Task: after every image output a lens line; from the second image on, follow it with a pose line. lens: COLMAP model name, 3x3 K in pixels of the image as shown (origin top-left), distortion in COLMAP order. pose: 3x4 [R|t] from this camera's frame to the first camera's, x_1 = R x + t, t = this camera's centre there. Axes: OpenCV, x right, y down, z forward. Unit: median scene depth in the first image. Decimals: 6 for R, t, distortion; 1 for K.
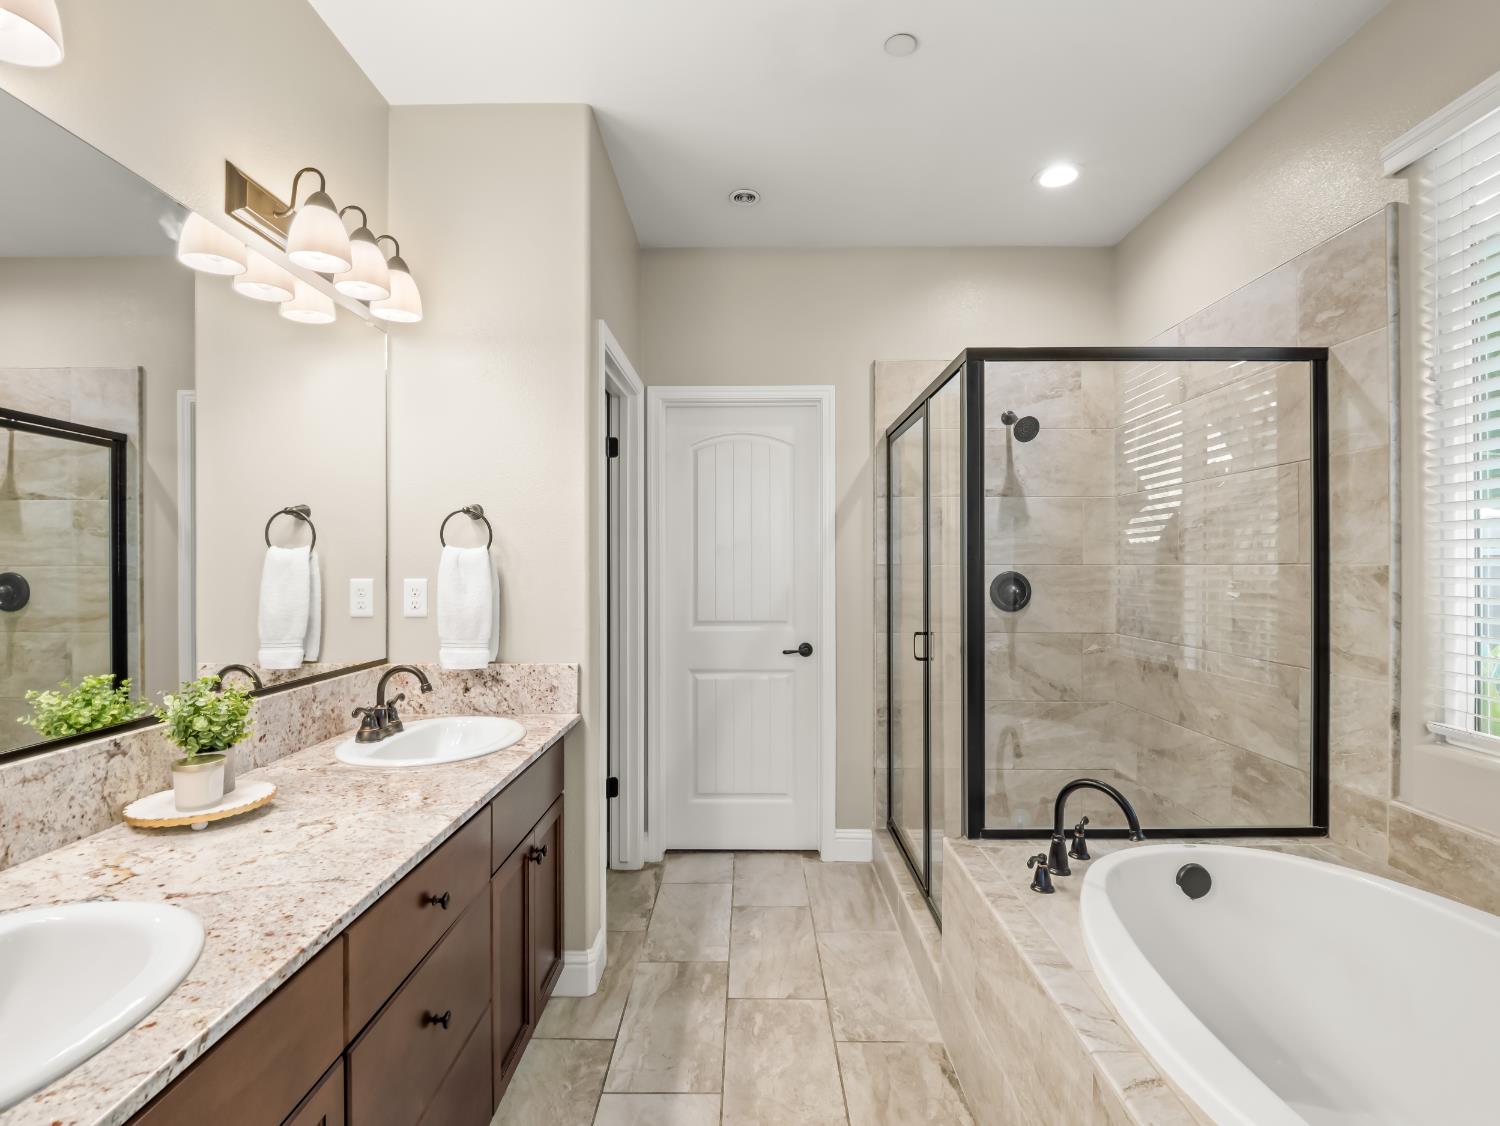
lens RADIAL K [[718.0, 0, 744.6], [0, 718.0, 557.4], [0, 0, 1]] dist [-0.005298, -0.008428]
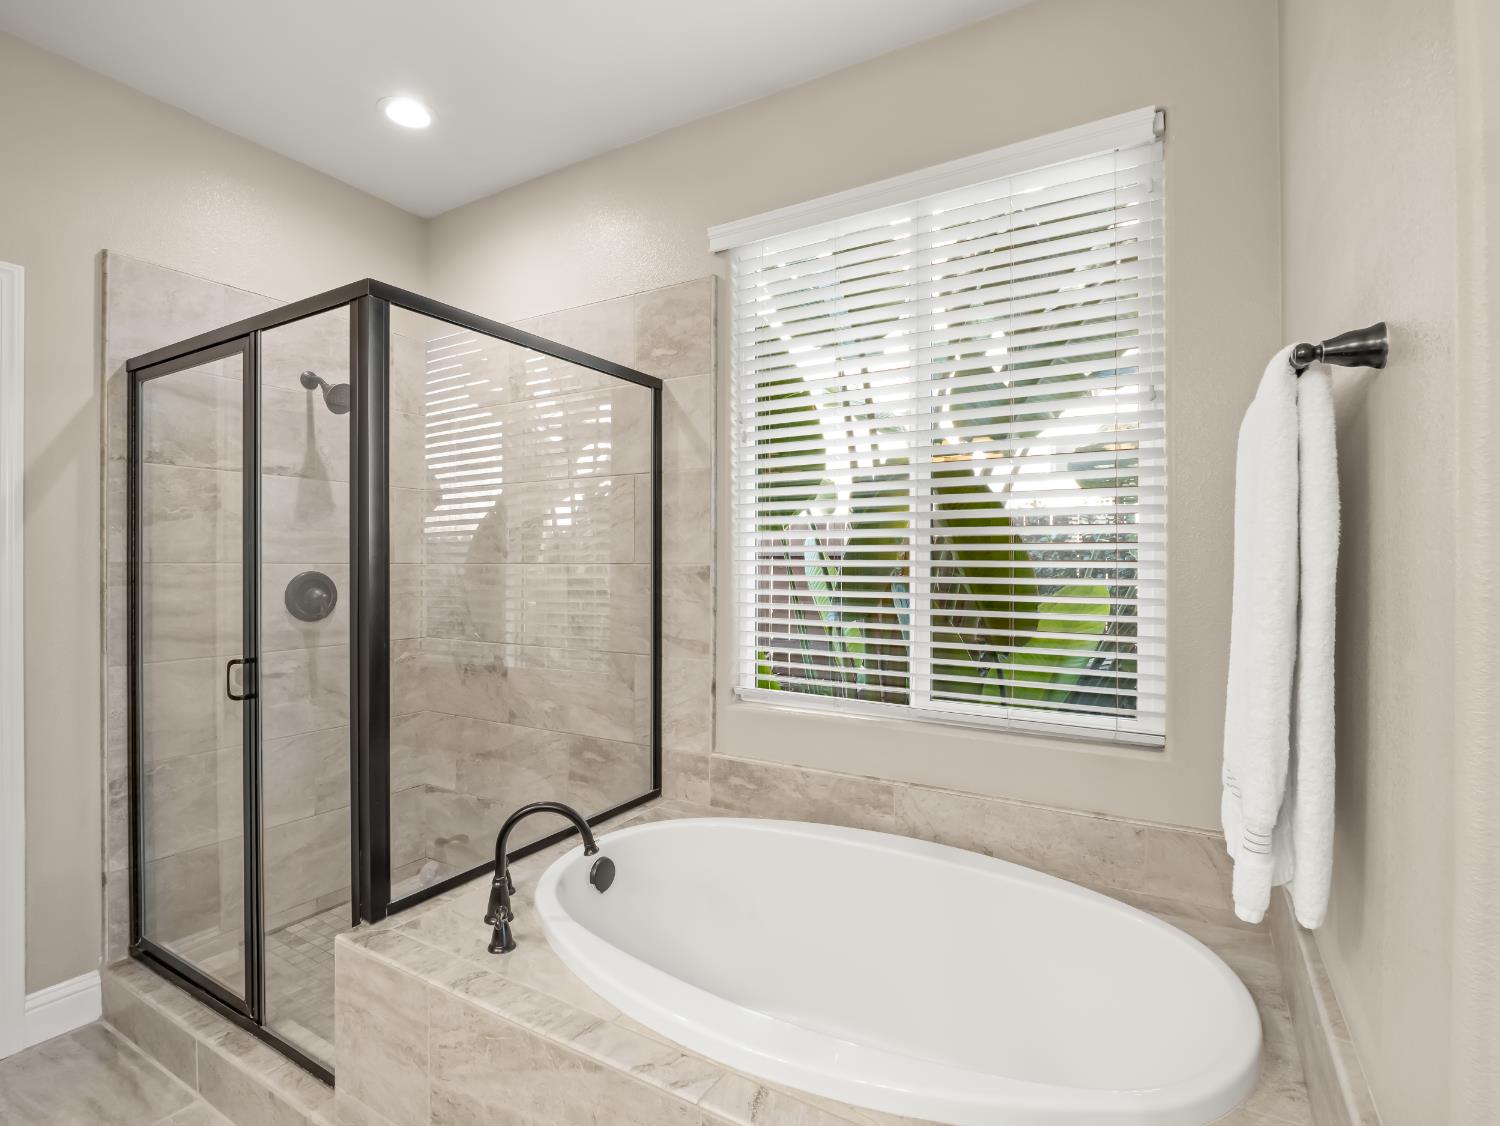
lens RADIAL K [[735.5, 0, 750.0], [0, 735.5, 563.0], [0, 0, 1]] dist [-0.012207, -0.000925]
pose [[0.500424, 0.003183, 0.865775, -0.156587], [-0.012674, 0.999913, 0.003650, 0.001275], [-0.865688, -0.012800, 0.500421, 0.263328]]
